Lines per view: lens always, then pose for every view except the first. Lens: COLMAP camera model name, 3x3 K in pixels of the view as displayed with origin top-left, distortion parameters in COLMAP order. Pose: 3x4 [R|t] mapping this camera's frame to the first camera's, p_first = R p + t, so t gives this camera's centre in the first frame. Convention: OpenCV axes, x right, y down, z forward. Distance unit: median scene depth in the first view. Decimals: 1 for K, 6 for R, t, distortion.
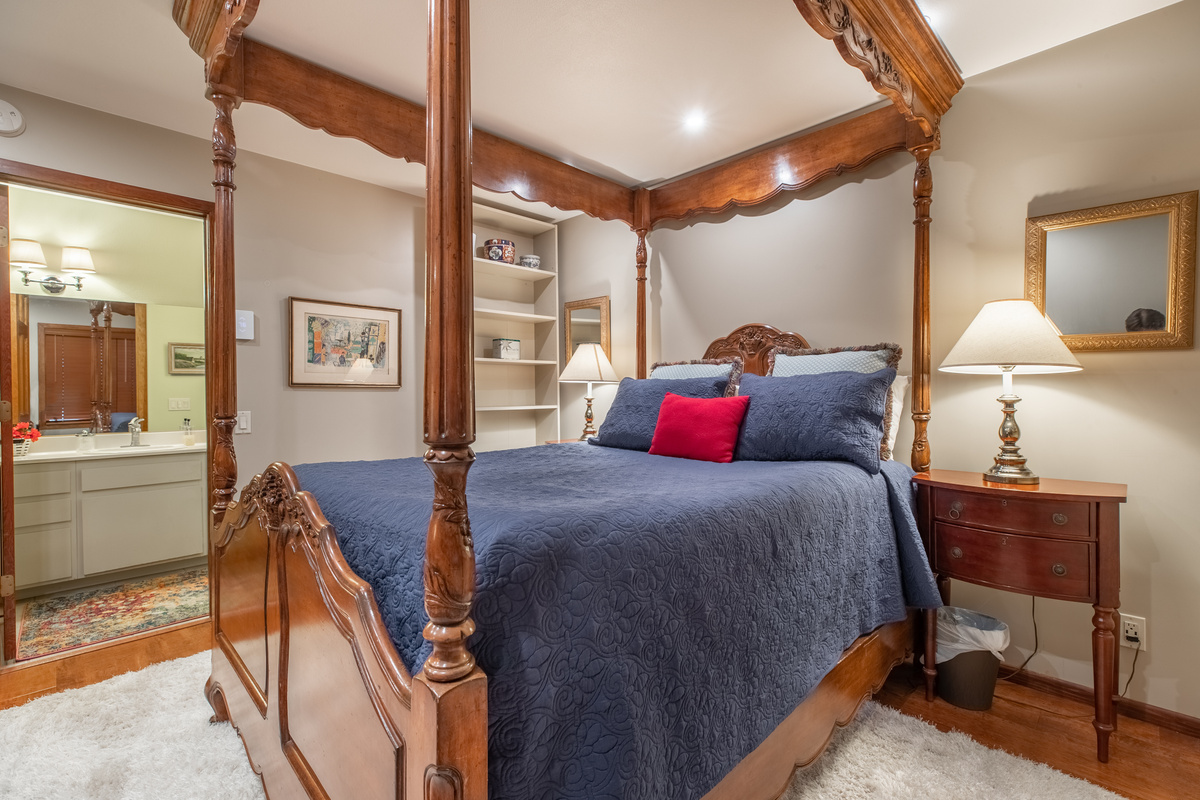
lens RADIAL K [[539.0, 0, 600.4], [0, 539.0, 397.8], [0, 0, 1]] dist [-0.041330, 0.013308]
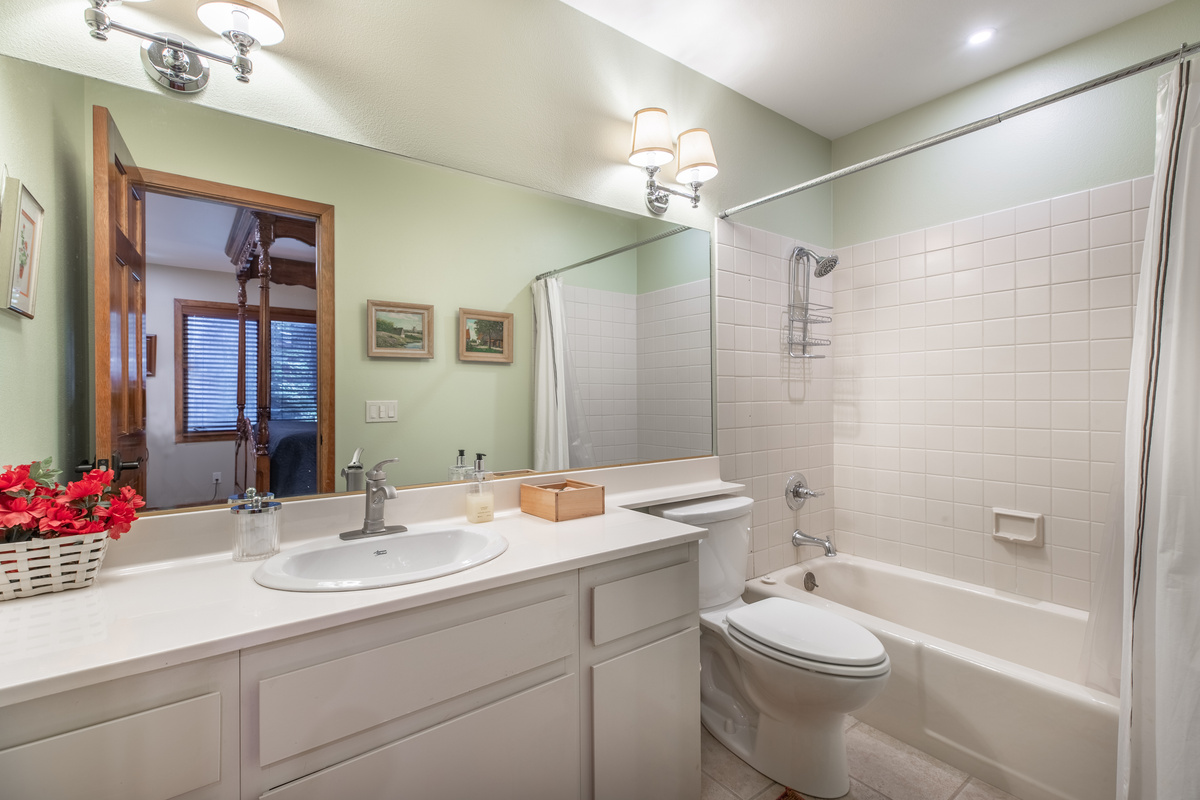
lens RADIAL K [[539.0, 0, 600.4], [0, 539.0, 397.8], [0, 0, 1]] dist [-0.041330, 0.013308]
pose [[0.988105, -0.000157, -0.153780, -0.393121], [-0.000708, 0.999984, -0.005571, 0.000884], [0.153779, 0.005613, 0.988089, 0.385162]]
